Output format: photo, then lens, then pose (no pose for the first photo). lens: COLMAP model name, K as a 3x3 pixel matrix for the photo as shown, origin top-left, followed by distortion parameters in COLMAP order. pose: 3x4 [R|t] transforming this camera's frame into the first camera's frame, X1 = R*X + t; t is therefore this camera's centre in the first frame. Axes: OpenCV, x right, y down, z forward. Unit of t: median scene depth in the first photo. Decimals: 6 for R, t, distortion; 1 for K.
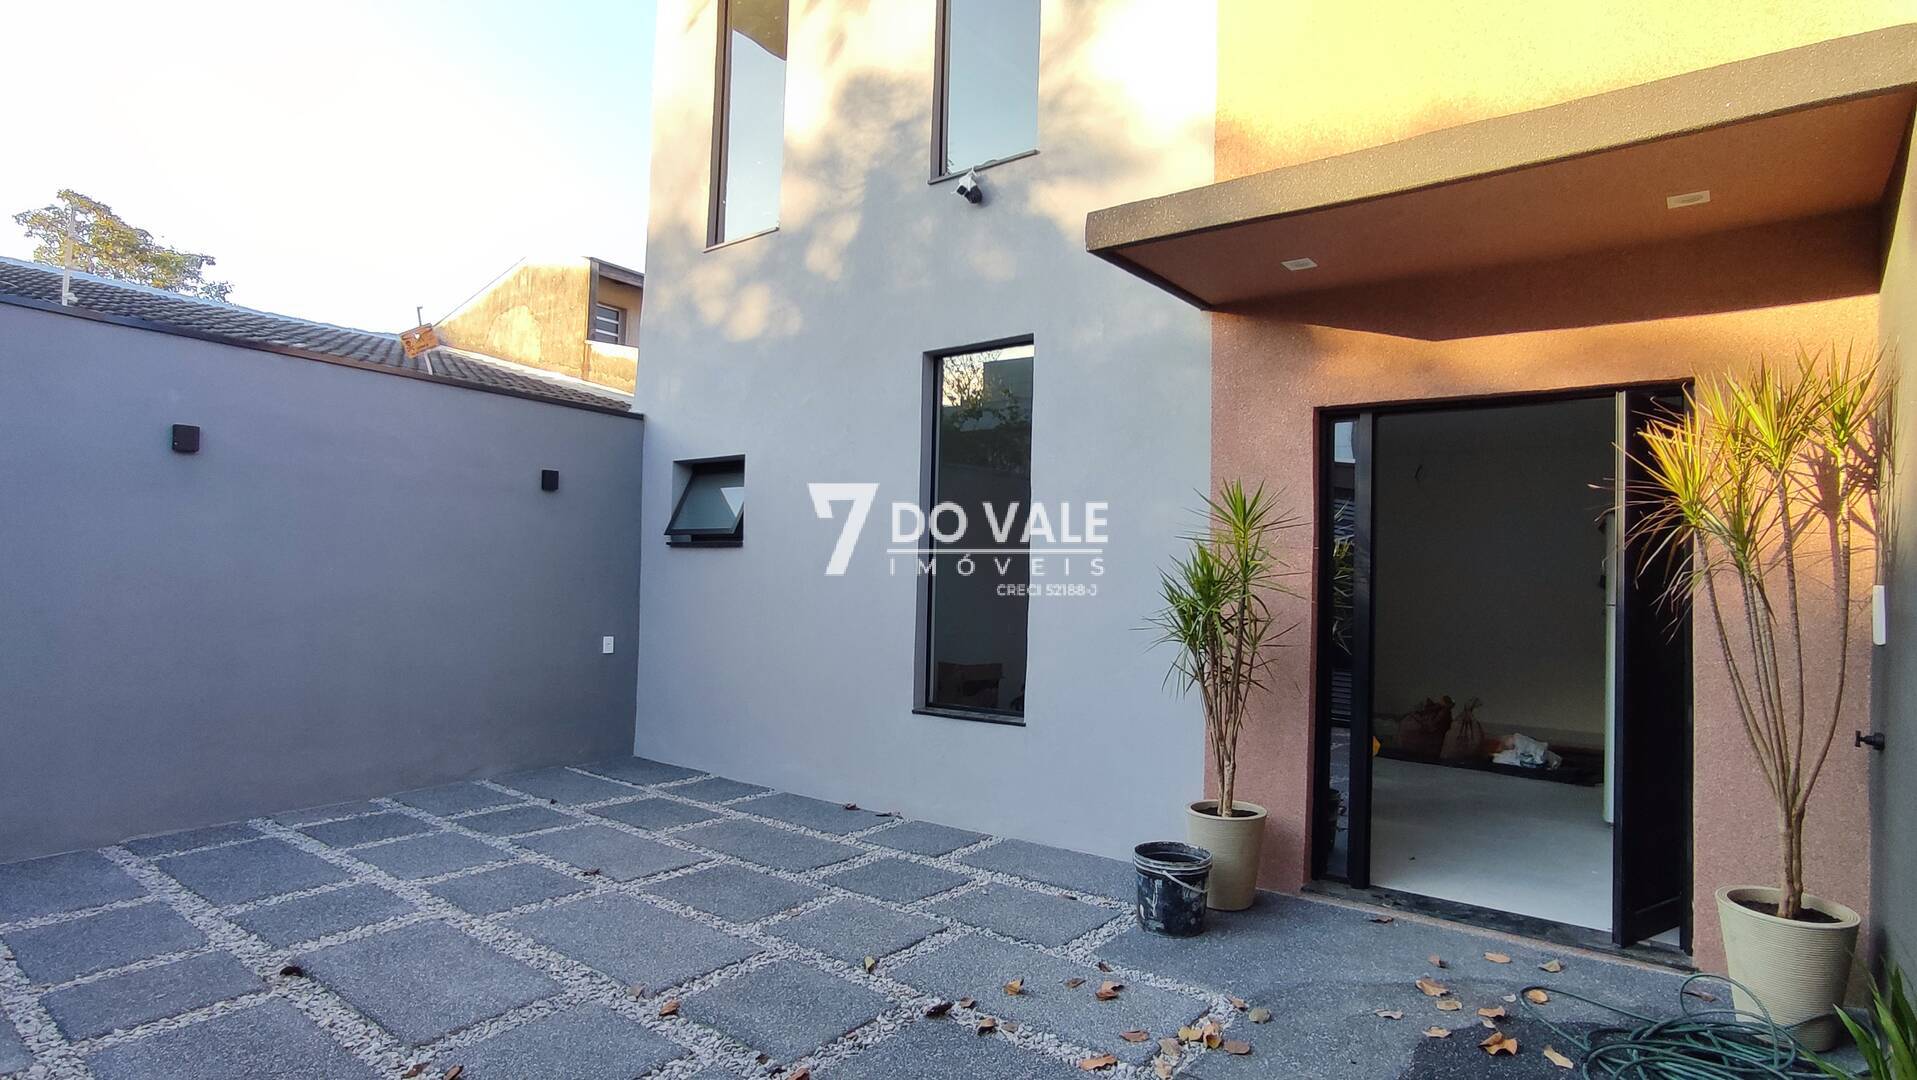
lens RADIAL K [[988.2, 0, 969.5], [0, 988.2, 543.2], [0, 0, 1]] dist [0.007021, 0.005881]
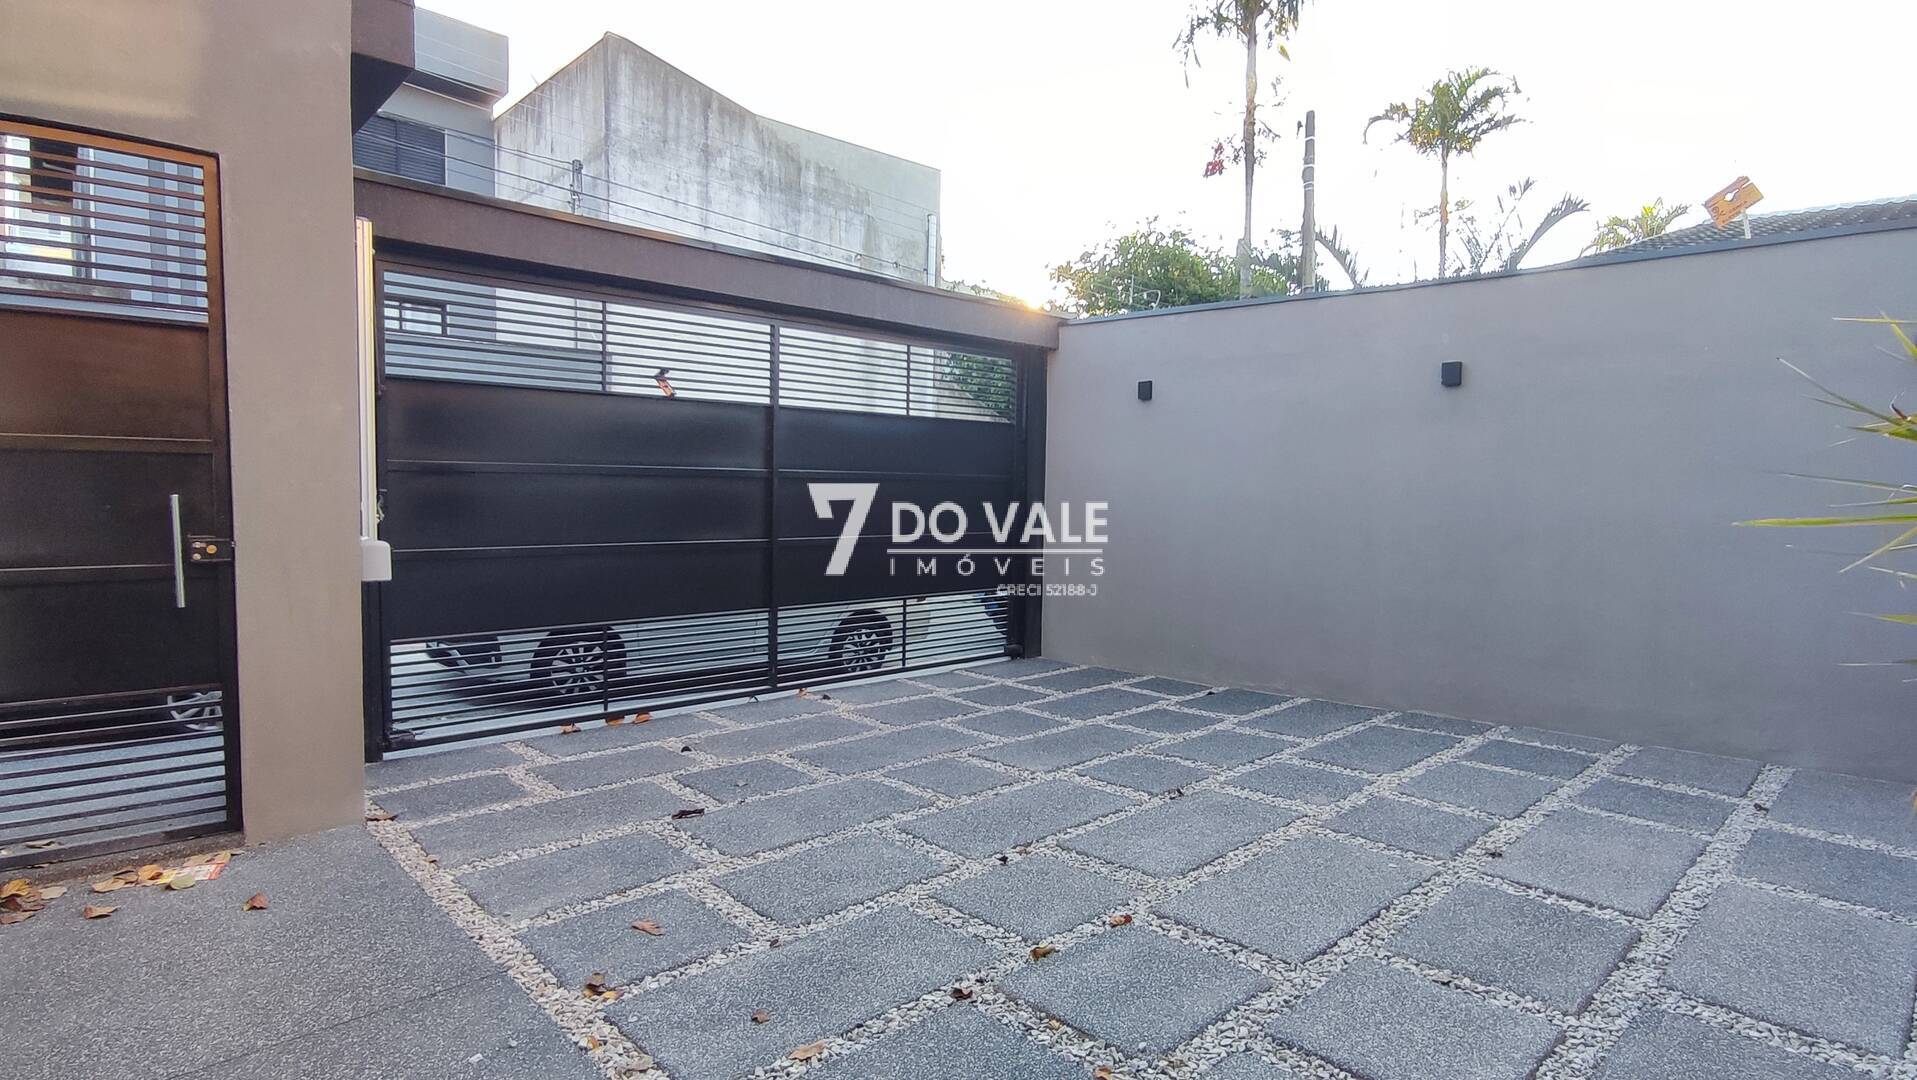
lens RADIAL K [[988.2, 0, 969.9], [0, 988.2, 537.7], [0, 0, 1]] dist [0.007021, 0.005881]
pose [[-0.153842, 0.026518, -0.987740, 0.486177], [0.026767, 0.999385, 0.022662, 0.048114], [0.987733, -0.022952, -0.154457, 0.733427]]
